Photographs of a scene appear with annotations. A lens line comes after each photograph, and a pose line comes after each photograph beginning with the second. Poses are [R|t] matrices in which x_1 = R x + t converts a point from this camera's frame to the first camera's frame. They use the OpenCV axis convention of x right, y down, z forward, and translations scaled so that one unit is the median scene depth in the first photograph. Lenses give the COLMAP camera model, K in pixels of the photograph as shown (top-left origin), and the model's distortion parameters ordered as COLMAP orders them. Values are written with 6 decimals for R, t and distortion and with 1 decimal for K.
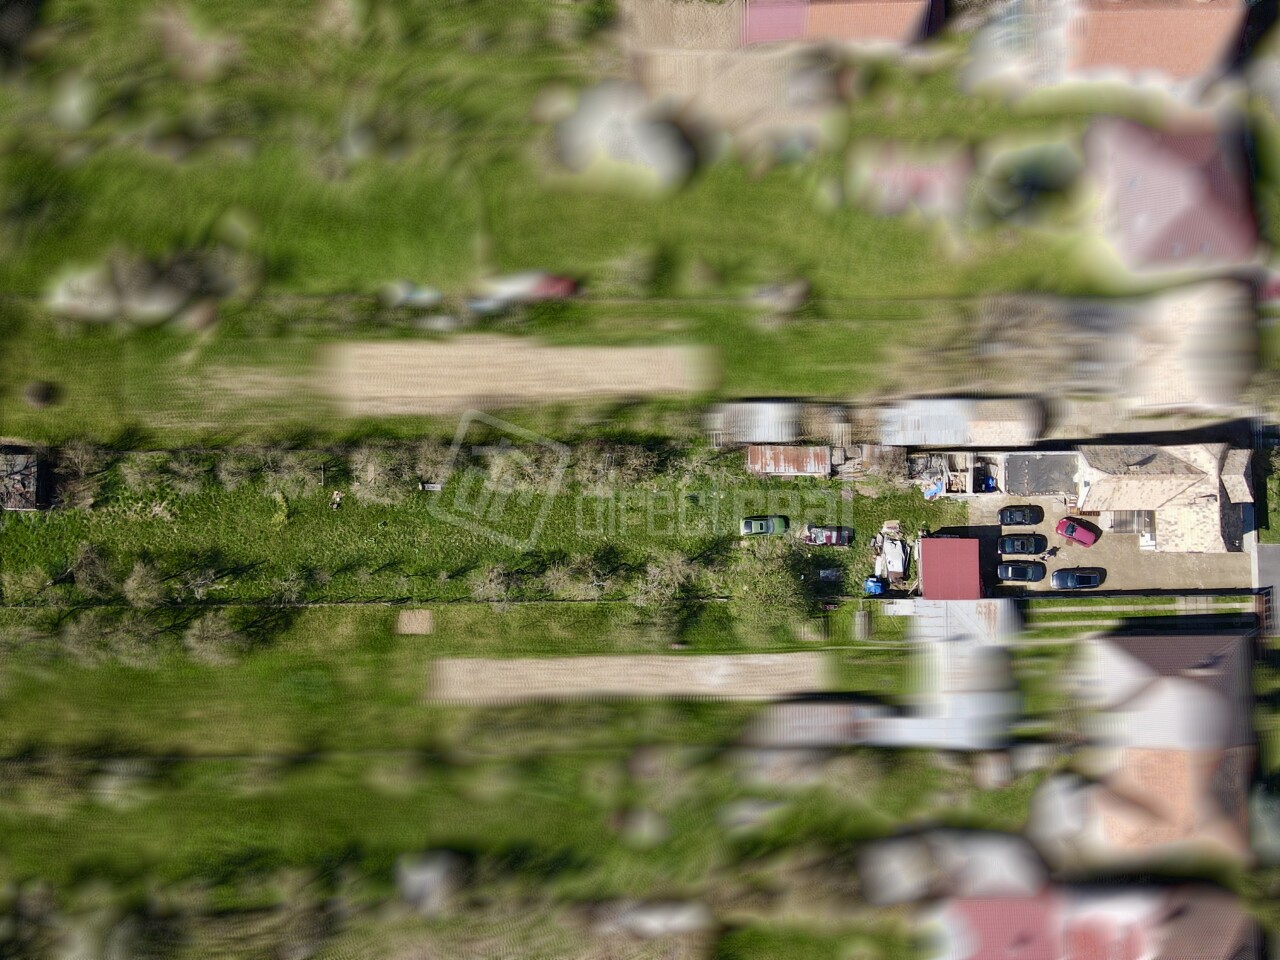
lens RADIAL K [[1263.1, 0, 635.5], [0, 1263.1, 451.2], [0, 0, 1]] dist [-0.025300, 0.099688]
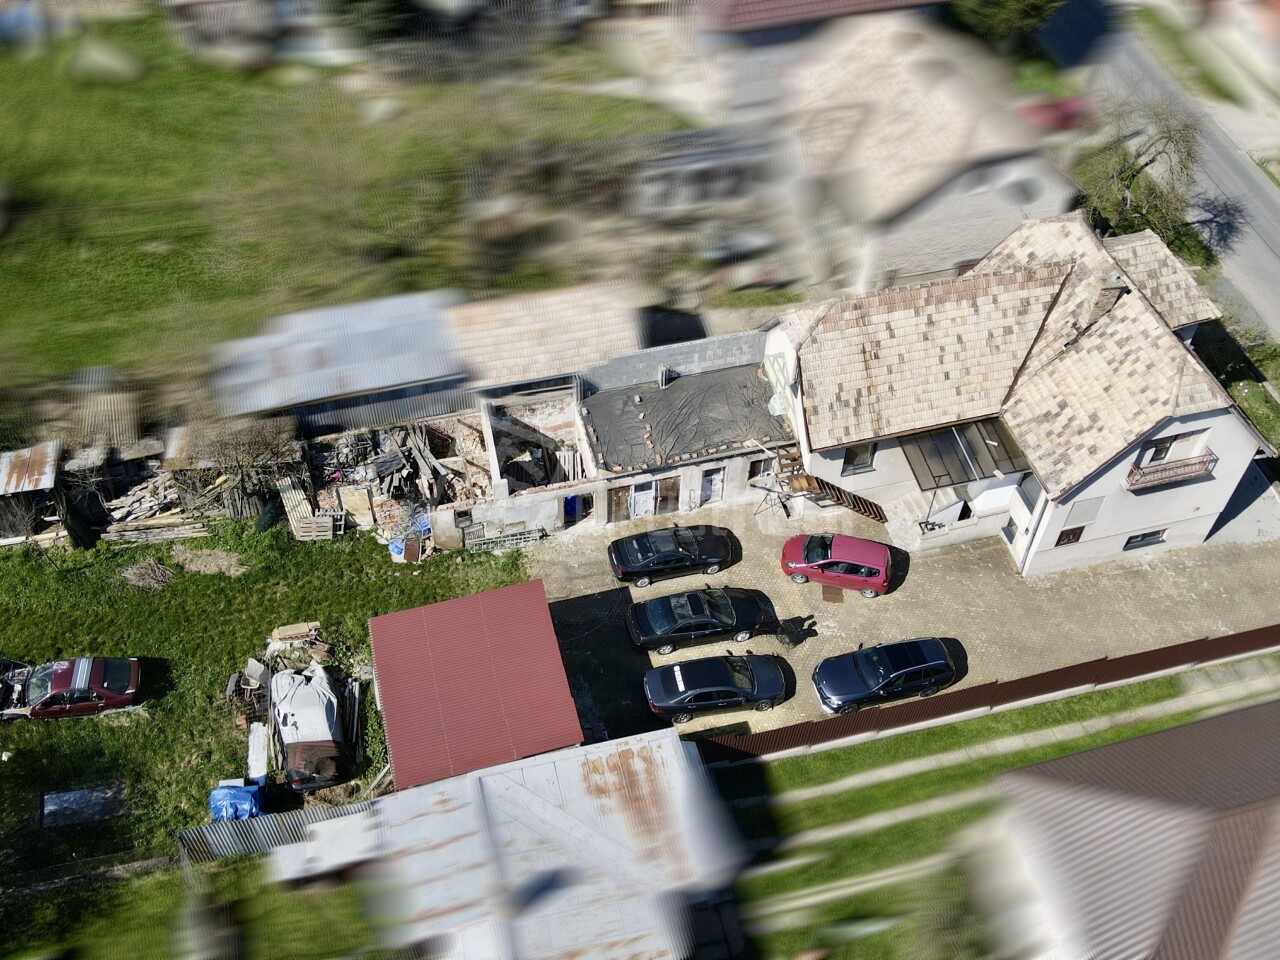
lens RADIAL K [[1263.1, 0, 635.5], [0, 1263.1, 451.2], [0, 0, 1]] dist [-0.025300, 0.099688]
pose [[0.966550, -0.184524, 0.178137, 0.240313], [0.254413, 0.777765, -0.574765, 0.234411], [-0.032491, 0.600860, 0.798694, 0.709817]]
